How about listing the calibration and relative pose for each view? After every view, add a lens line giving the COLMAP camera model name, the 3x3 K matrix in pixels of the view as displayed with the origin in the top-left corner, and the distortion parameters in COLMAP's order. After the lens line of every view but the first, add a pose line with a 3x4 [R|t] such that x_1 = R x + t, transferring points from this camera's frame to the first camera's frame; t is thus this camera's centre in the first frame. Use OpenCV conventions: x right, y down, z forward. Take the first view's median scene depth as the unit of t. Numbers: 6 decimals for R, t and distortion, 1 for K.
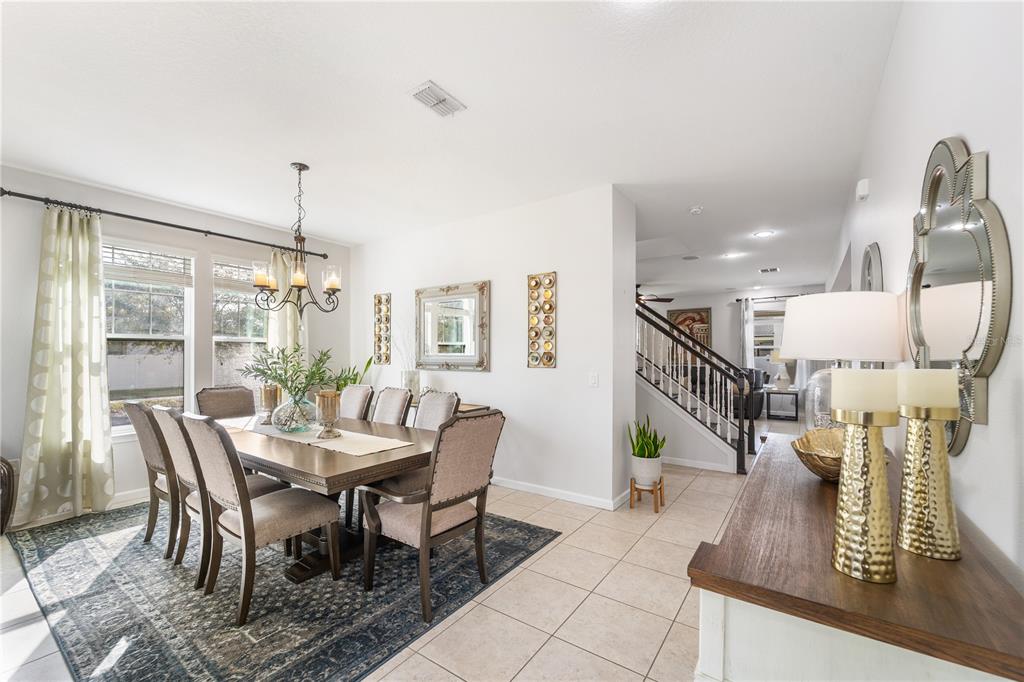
lens RADIAL K [[417.9, 0, 513.5], [0, 417.9, 354.6], [0, 0, 1]] dist [0.000530, -0.000225]
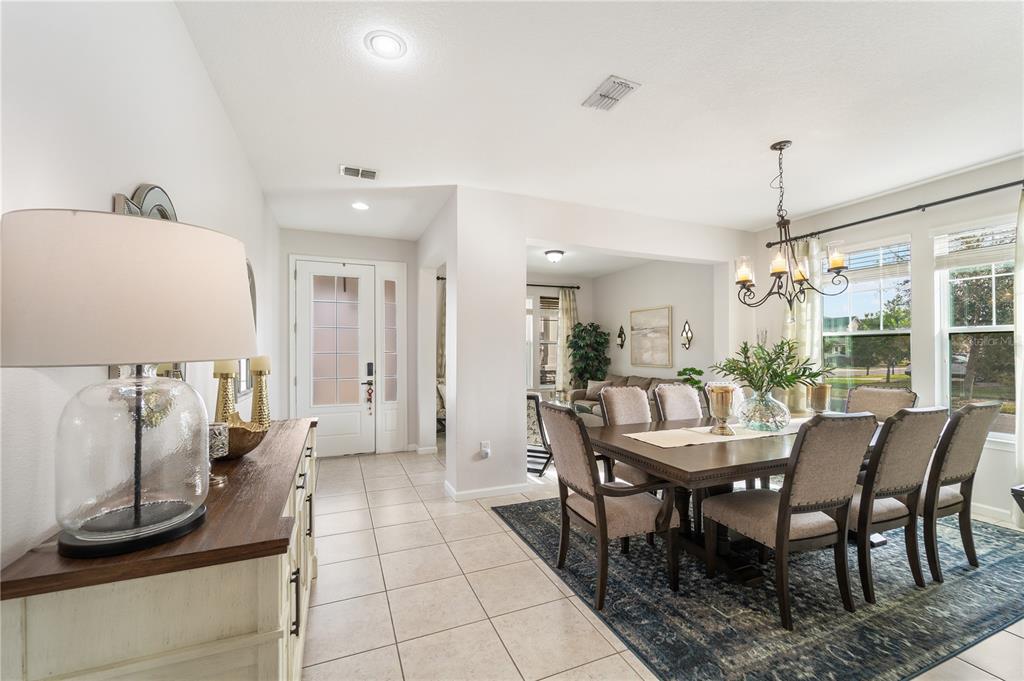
lens RADIAL K [[419.7, 0, 514.6], [0, 419.7, 348.9], [0, 0, 1]] dist [-0.002943, -0.000090]
pose [[-0.531124, -0.003165, -0.847288, 0.481868], [0.001779, 0.999987, -0.004850, 0.002152], [0.847292, -0.004084, -0.531112, 0.821045]]
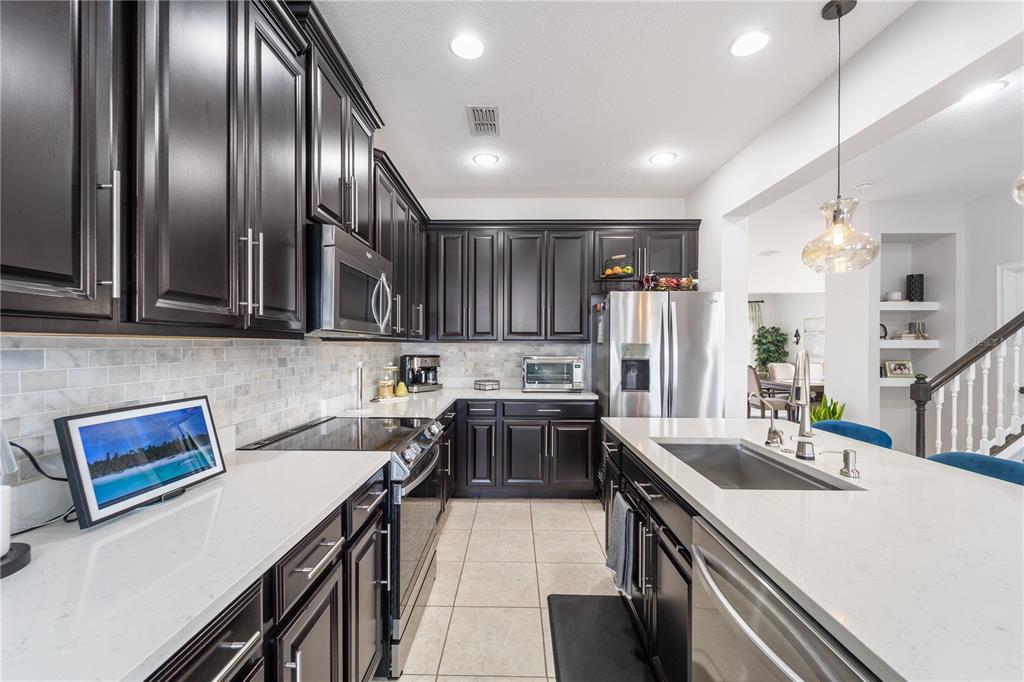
lens RADIAL K [[417.9, 0, 508.0], [0, 417.9, 346.7], [0, 0, 1]] dist [0.000530, -0.000225]
pose [[-0.828482, -0.002192, -0.560011, 1.465109], [-0.006964, 0.999955, 0.006388, 0.000471], [0.559972, 0.009192, -0.828461, 1.311390]]
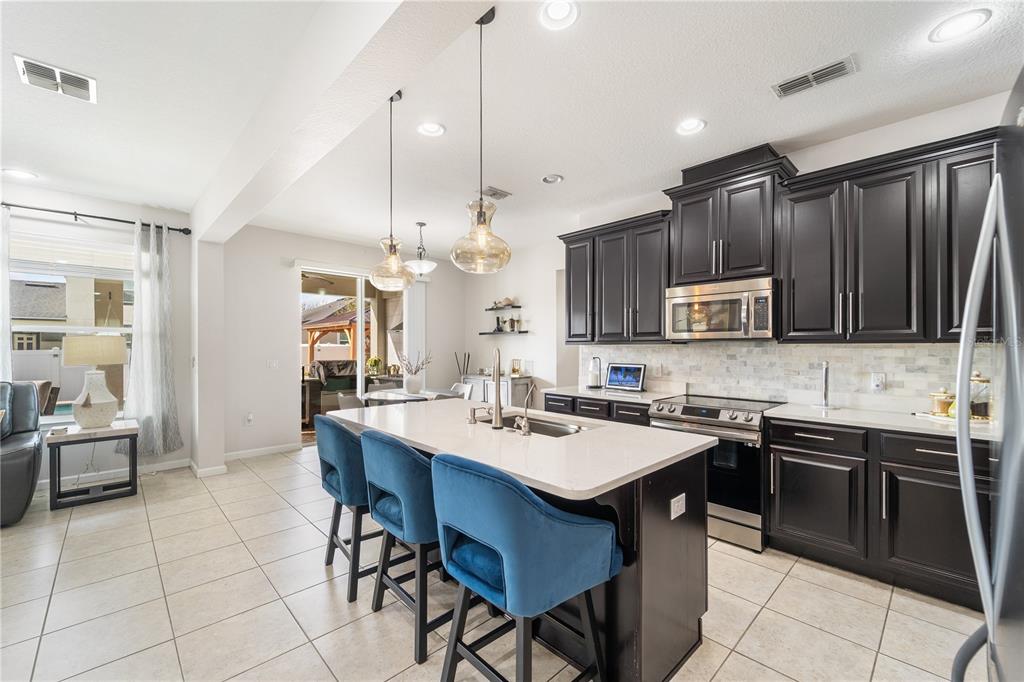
lens RADIAL K [[417.9, 0, 513.5], [0, 417.9, 346.6], [0, 0, 1]] dist [0.000530, -0.000225]
pose [[0.190643, 0.002061, 0.981657, 0.651510], [0.001517, 0.999996, -0.002394, 0.003587], [-0.981658, 0.001945, 0.190639, 1.068318]]
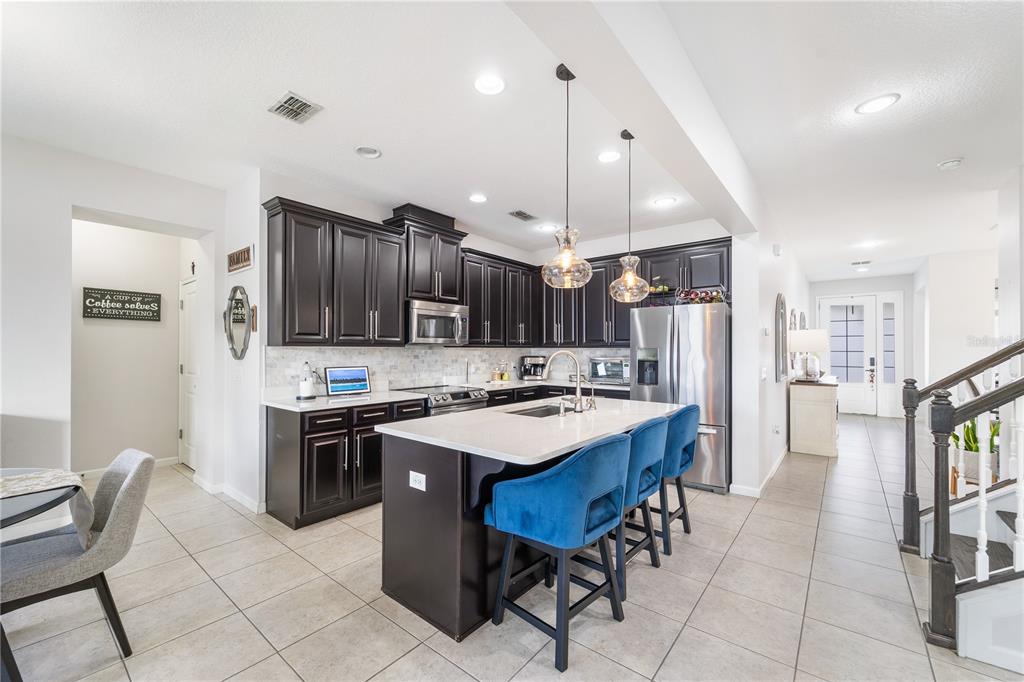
lens RADIAL K [[417.9, 0, 507.1], [0, 417.9, 345.3], [0, 0, 1]] dist [0.000530, -0.000225]
pose [[-0.997450, -0.003236, 0.071297, 1.146519], [-0.003661, 0.999976, -0.005826, -0.001452], [-0.071276, -0.006072, -0.997438, 1.766825]]
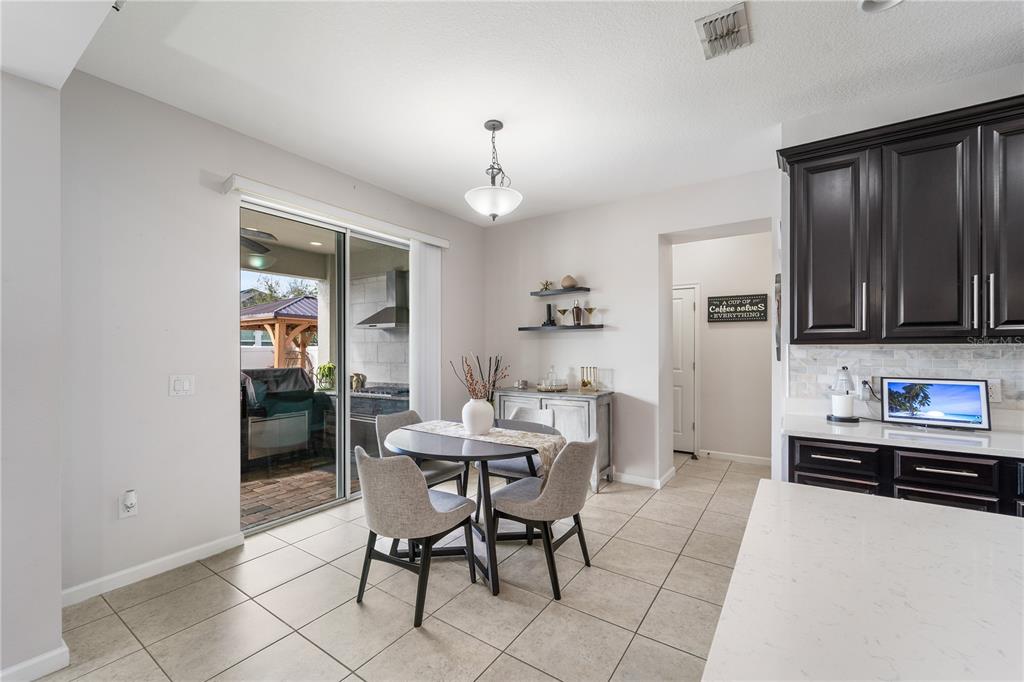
lens RADIAL K [[417.9, 0, 518.1], [0, 417.9, 348.2], [0, 0, 1]] dist [0.000530, -0.000225]
pose [[-0.013852, -0.001382, 0.999903, 1.052667], [0.006787, 0.999976, 0.001476, -0.001331], [-0.999881, 0.006807, -0.013842, 1.462509]]
